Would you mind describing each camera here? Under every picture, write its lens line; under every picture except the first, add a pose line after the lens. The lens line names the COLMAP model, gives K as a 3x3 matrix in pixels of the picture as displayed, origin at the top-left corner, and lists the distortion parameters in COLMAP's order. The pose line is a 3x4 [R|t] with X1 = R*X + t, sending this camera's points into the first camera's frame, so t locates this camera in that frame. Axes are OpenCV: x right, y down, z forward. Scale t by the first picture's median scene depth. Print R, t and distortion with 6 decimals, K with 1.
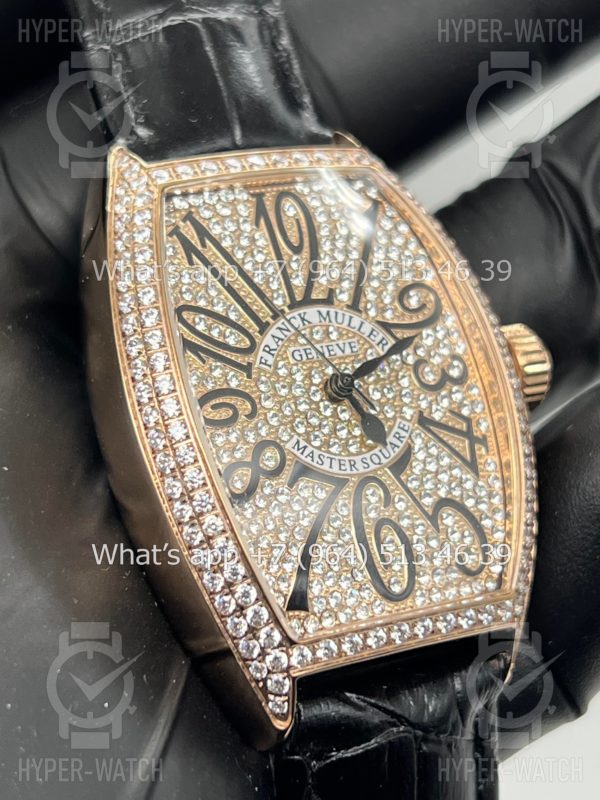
lens RADIAL K [[1811.1, 0, 300.0], [0, 1811.1, 400.0], [0, 0, 1]] dist [0.270892, -0.032940]
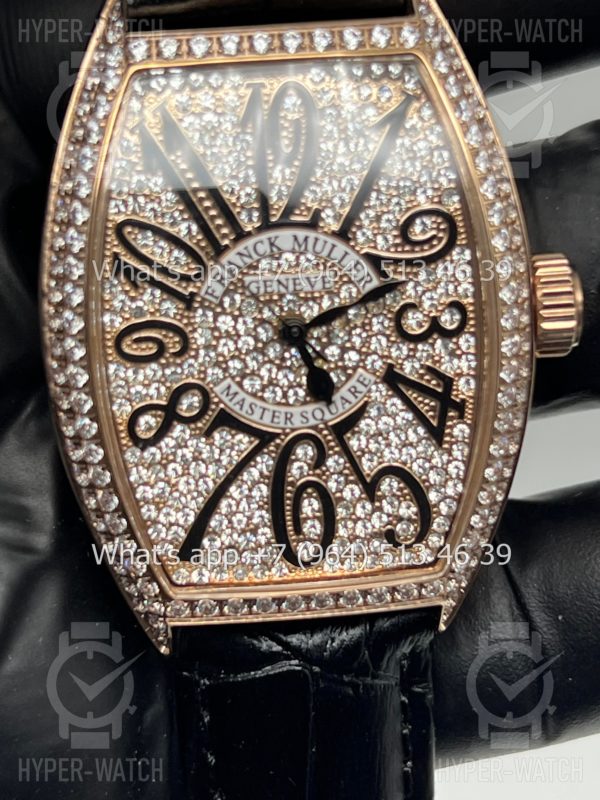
lens RADIAL K [[1811.1, 0, 300.0], [0, 1811.1, 400.0], [0, 0, 1]] dist [0.270892, -0.032940]
pose [[0.916372, 0.277129, -0.288898, 0.292852], [-0.117391, 0.875948, 0.467905, -0.396571], [0.382729, -0.394861, 0.835226, 0.237384]]
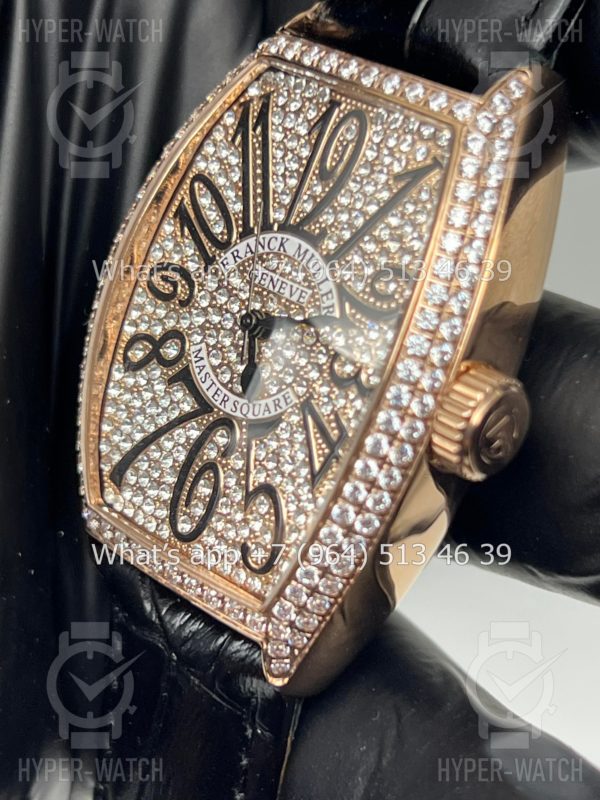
lens RADIAL K [[1811.1, 0, 300.0], [0, 1811.1, 400.0], [0, 0, 1]] dist [0.270892, -0.032940]
pose [[0.248681, 0.508785, -0.824194, 0.821378], [-0.230210, 0.857589, 0.459939, -0.410975], [0.940830, 0.075360, 0.330393, 0.710452]]
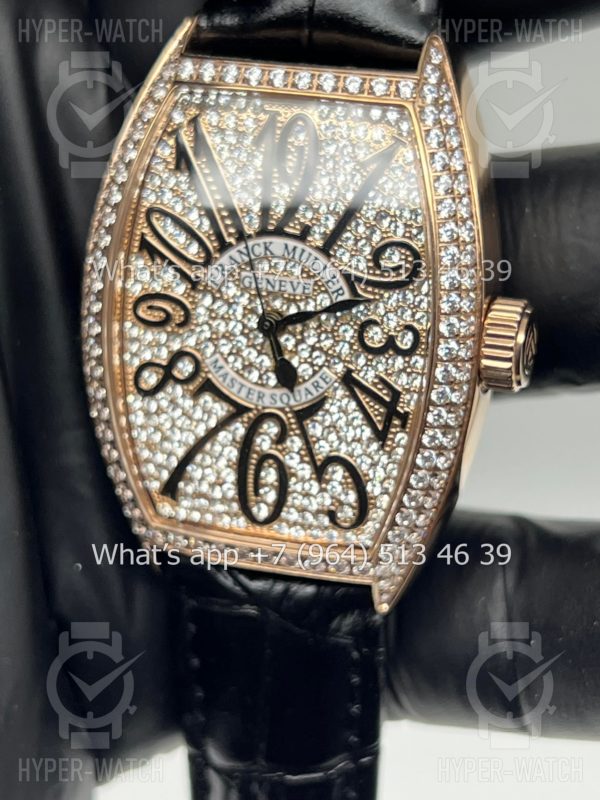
lens RADIAL K [[1811.1, 0, 300.0], [0, 1811.1, 400.0], [0, 0, 1]] dist [0.270892, -0.032940]
pose [[0.667719, 0.454251, -0.589752, 0.670065], [-0.094247, 0.837448, 0.538329, -0.535922], [0.738423, -0.303870, 0.601992, 0.365626]]
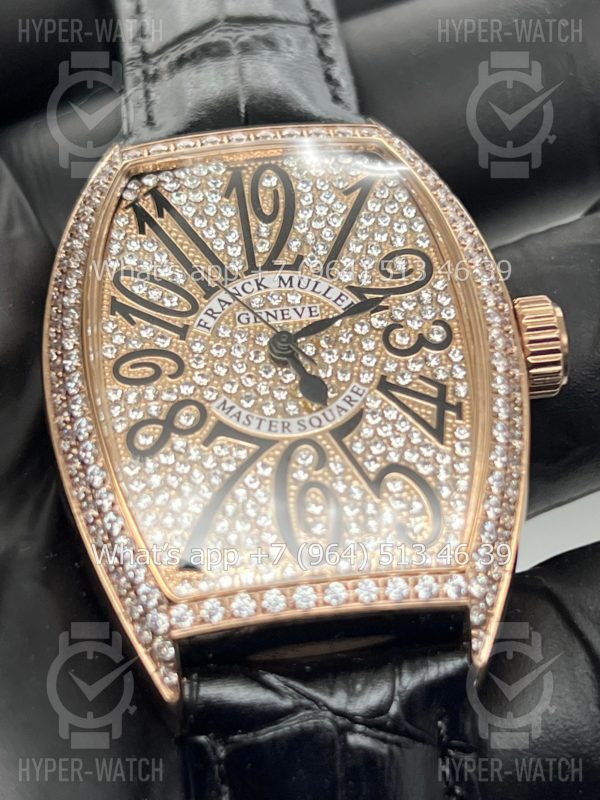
lens RADIAL K [[1811.1, 0, 300.0], [0, 1811.1, 400.0], [0, 0, 1]] dist [0.270892, -0.032940]
pose [[0.898997, -0.062825, -0.433426, 0.427866], [-0.018570, 0.983299, -0.181047, 0.185836], [0.437561, 0.170810, 0.882816, 0.189648]]
